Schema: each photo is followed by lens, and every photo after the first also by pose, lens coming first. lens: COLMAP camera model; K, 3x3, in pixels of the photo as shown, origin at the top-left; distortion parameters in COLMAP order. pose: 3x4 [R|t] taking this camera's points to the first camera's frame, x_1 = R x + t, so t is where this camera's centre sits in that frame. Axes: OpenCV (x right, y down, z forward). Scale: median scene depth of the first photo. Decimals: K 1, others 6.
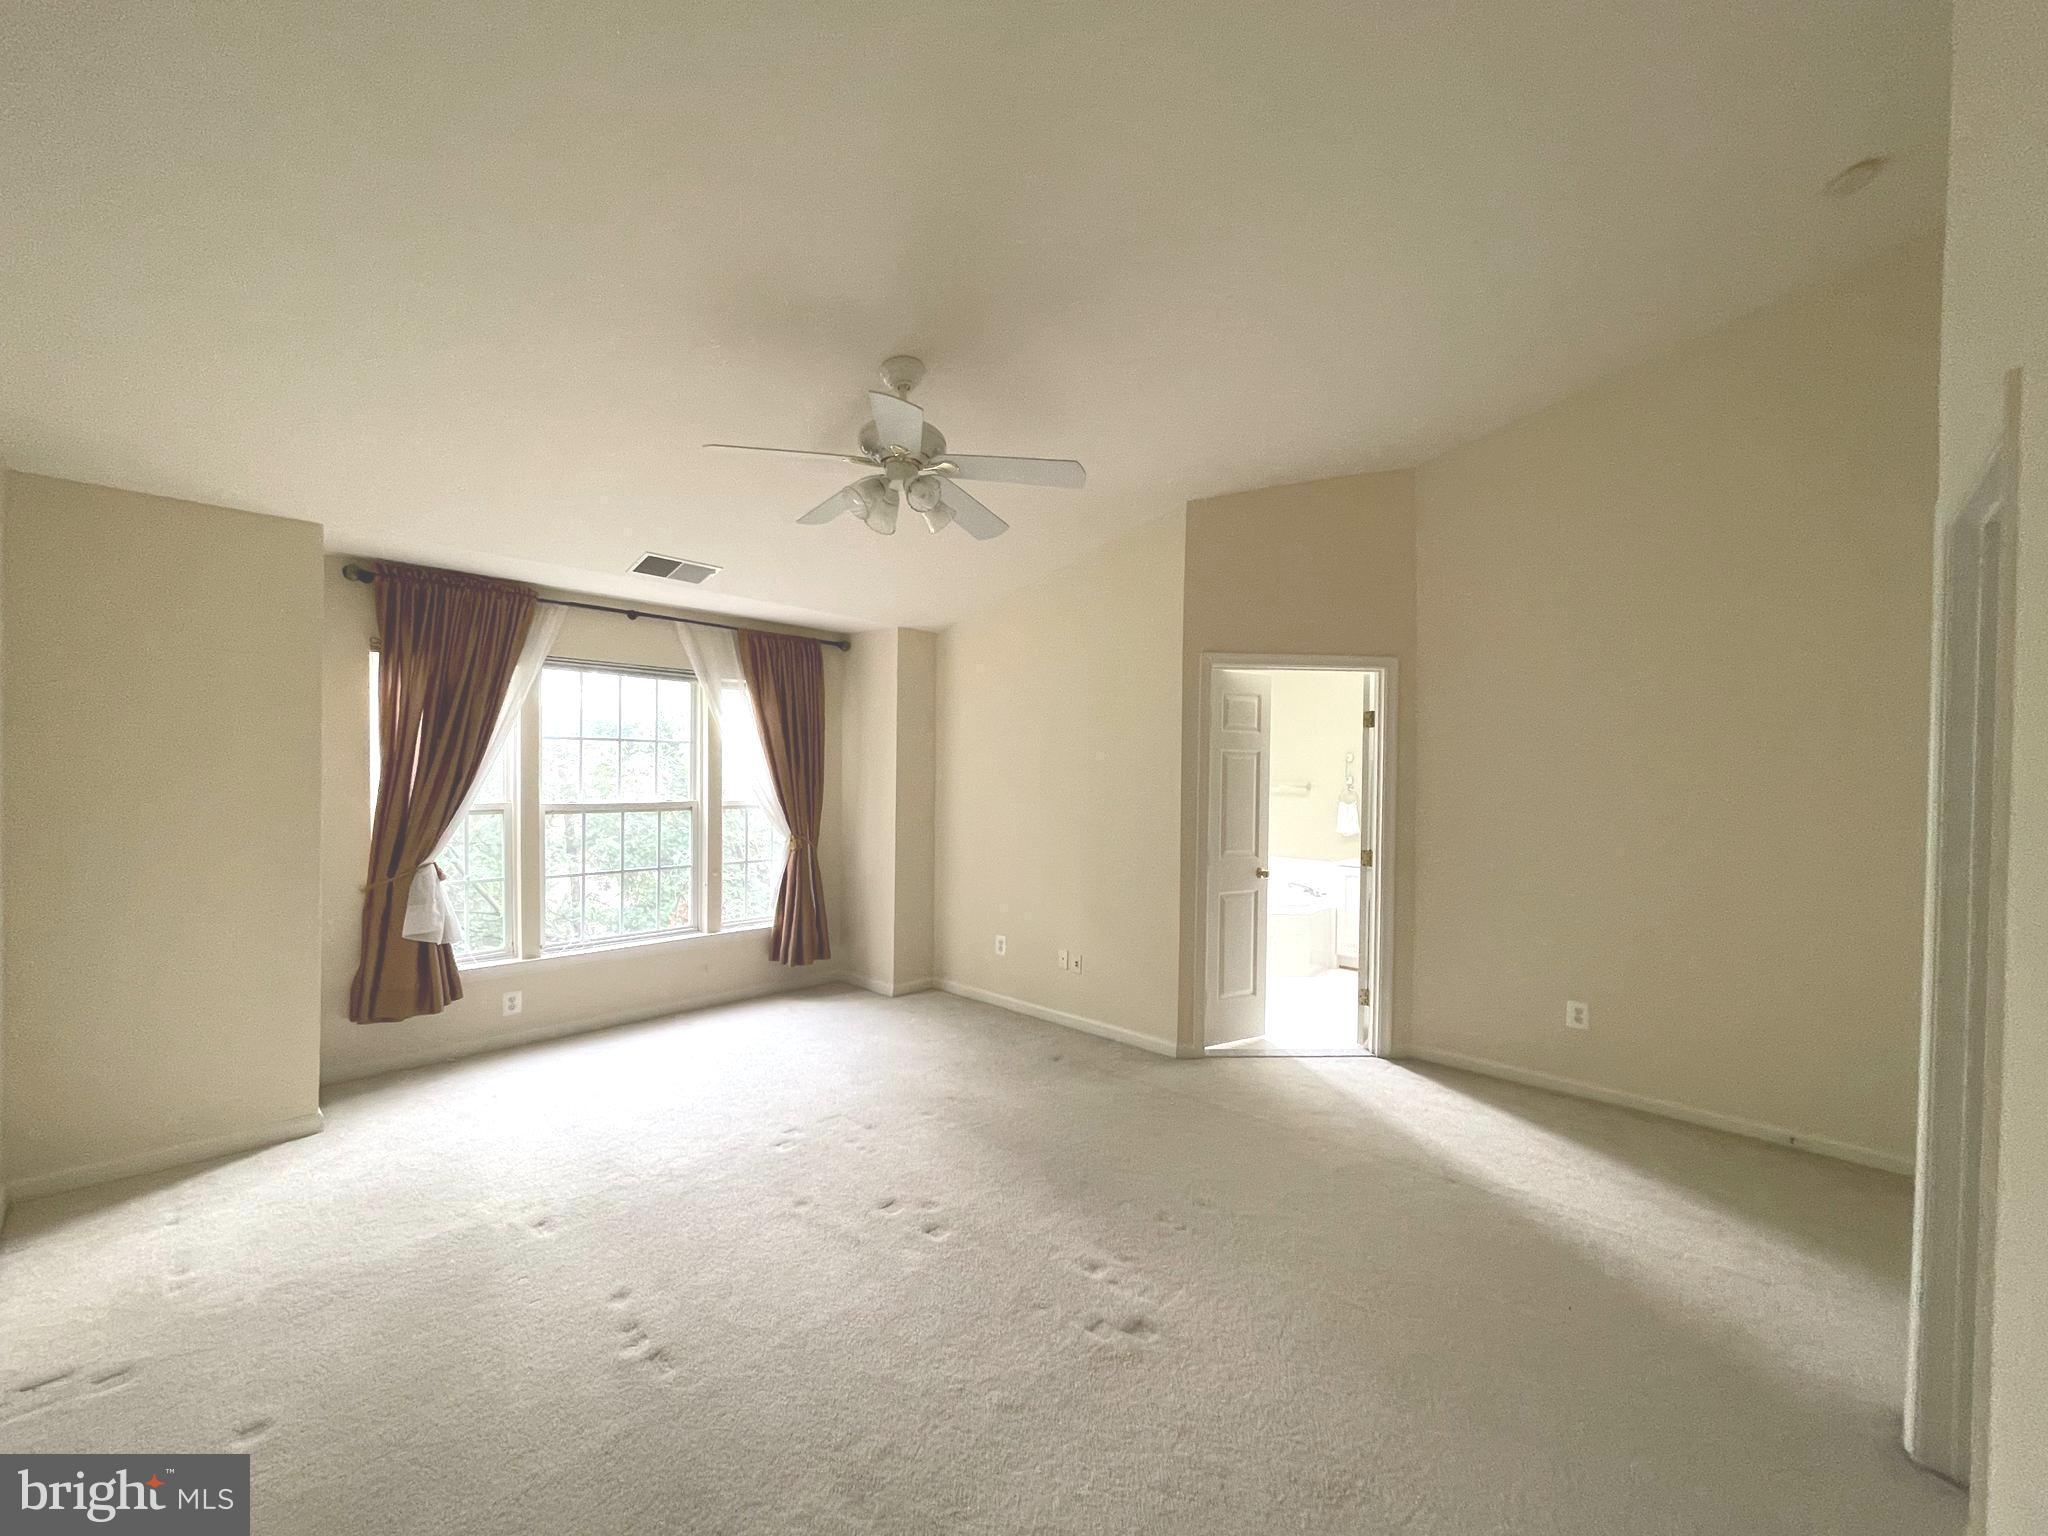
lens RADIAL K [[818.3, 0, 1031.7], [0, 818.3, 776.9], [0, 0, 1]] dist [0.000117, -0.000083]
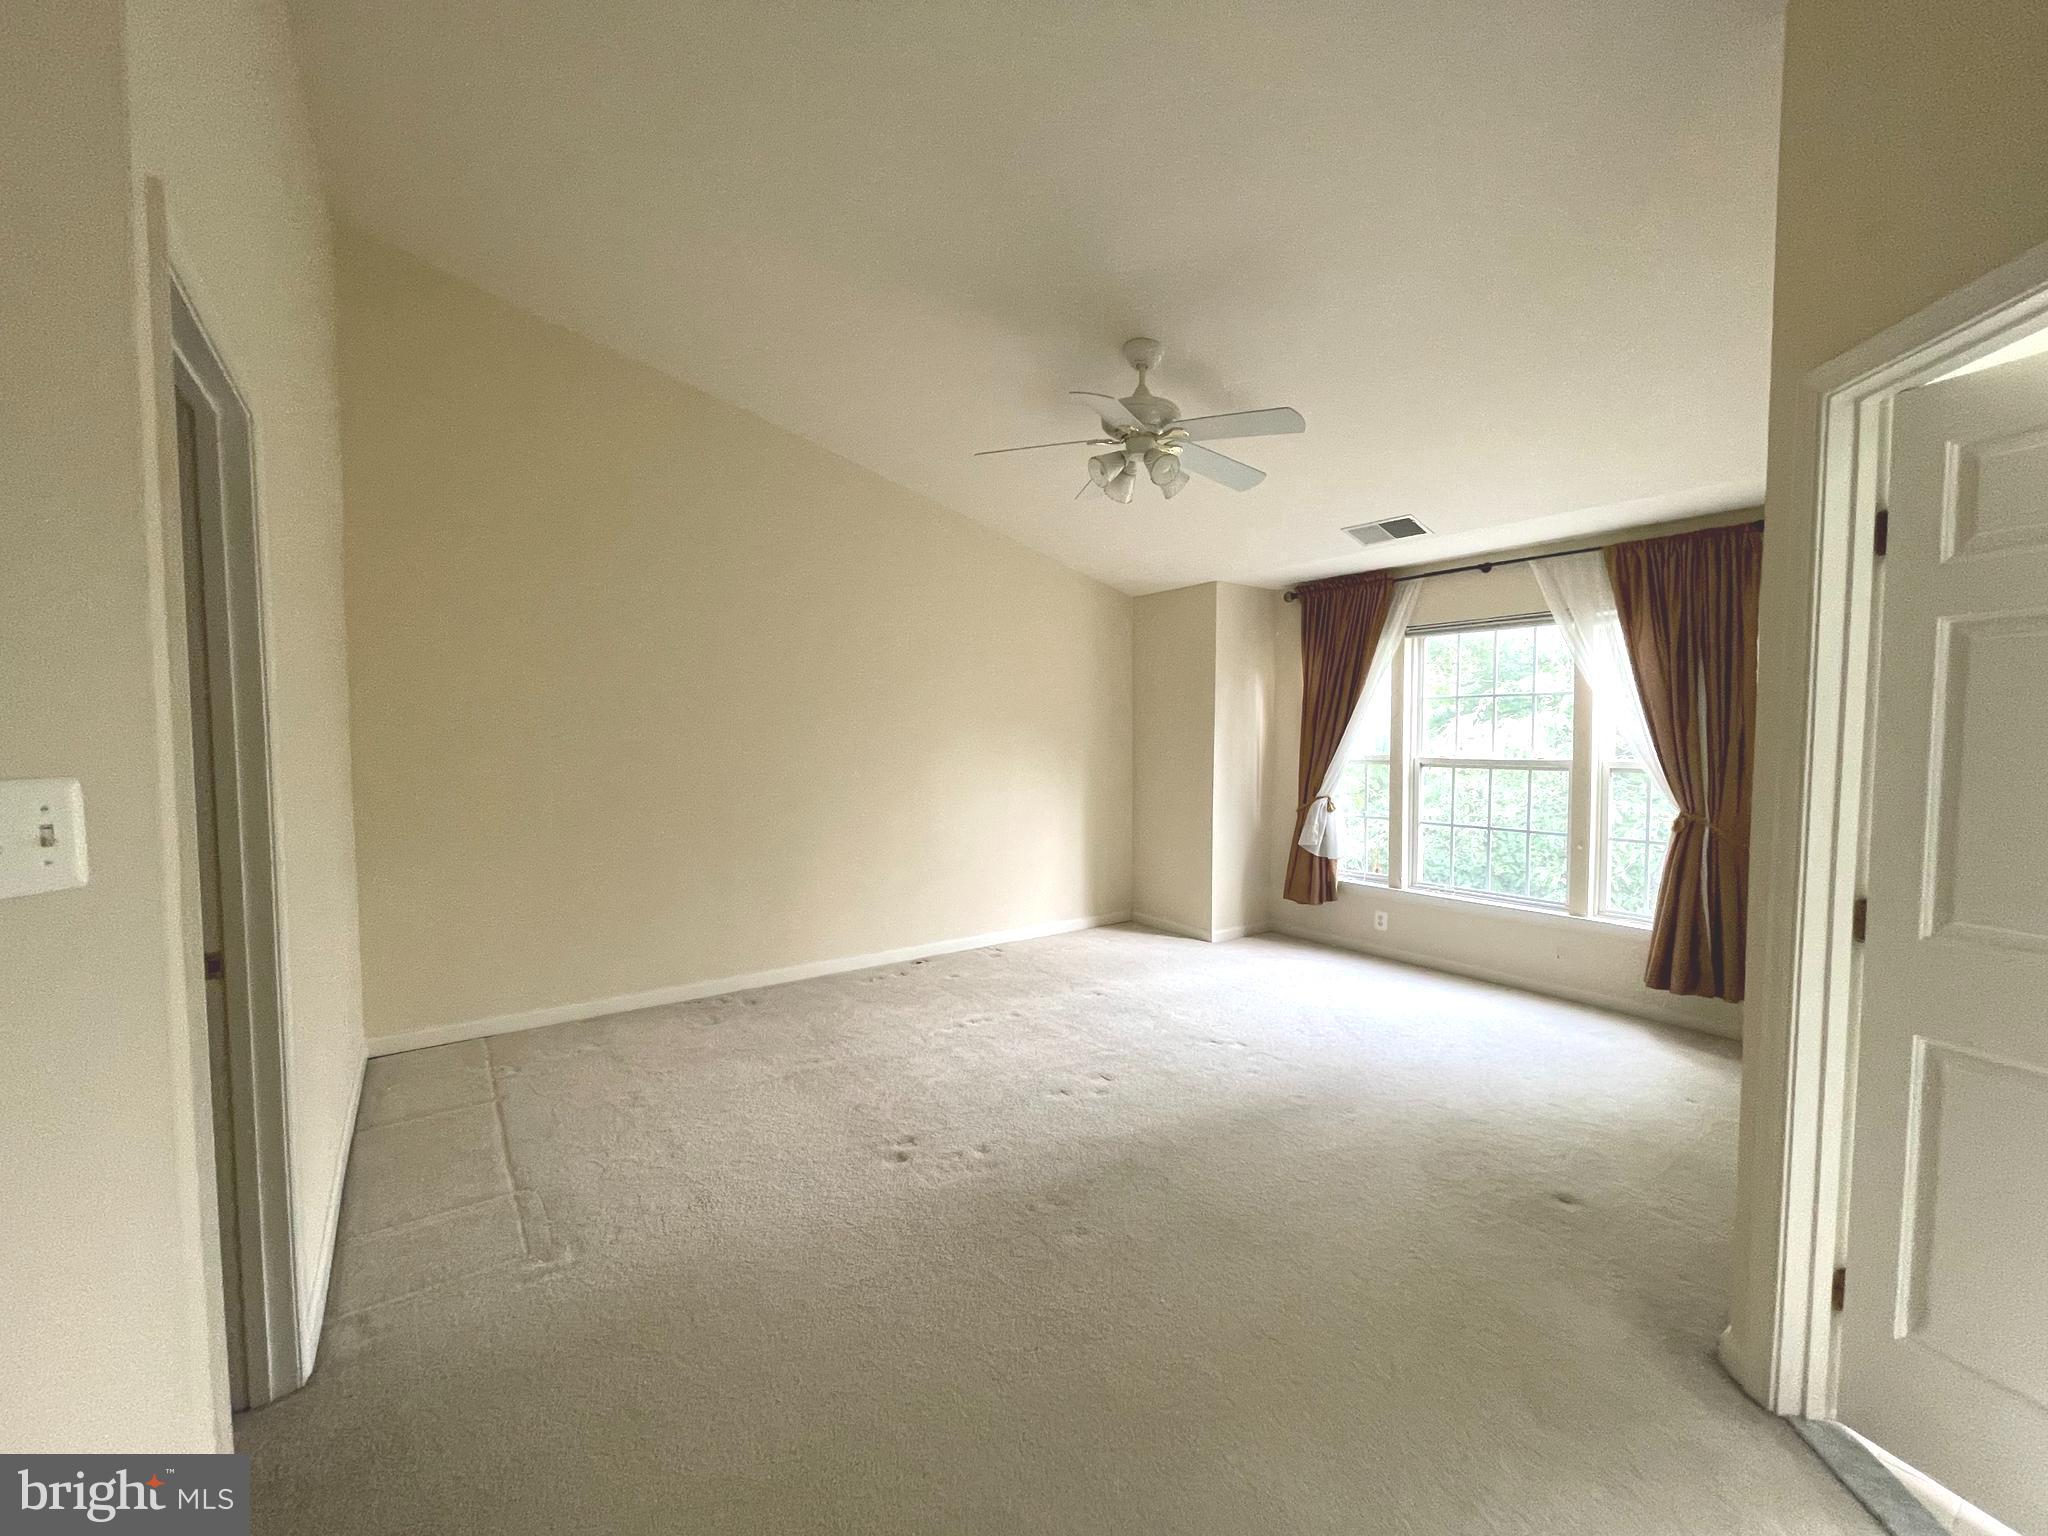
lens RADIAL K [[818.3, 0, 1031.7], [0, 818.3, 776.9], [0, 0, 1]] dist [0.000117, -0.000083]
pose [[-0.188575, 0.036233, -0.981390, 0.634596], [-0.009944, 0.999197, 0.038802, 0.021853], [0.982008, 0.017076, -0.188063, 0.706482]]
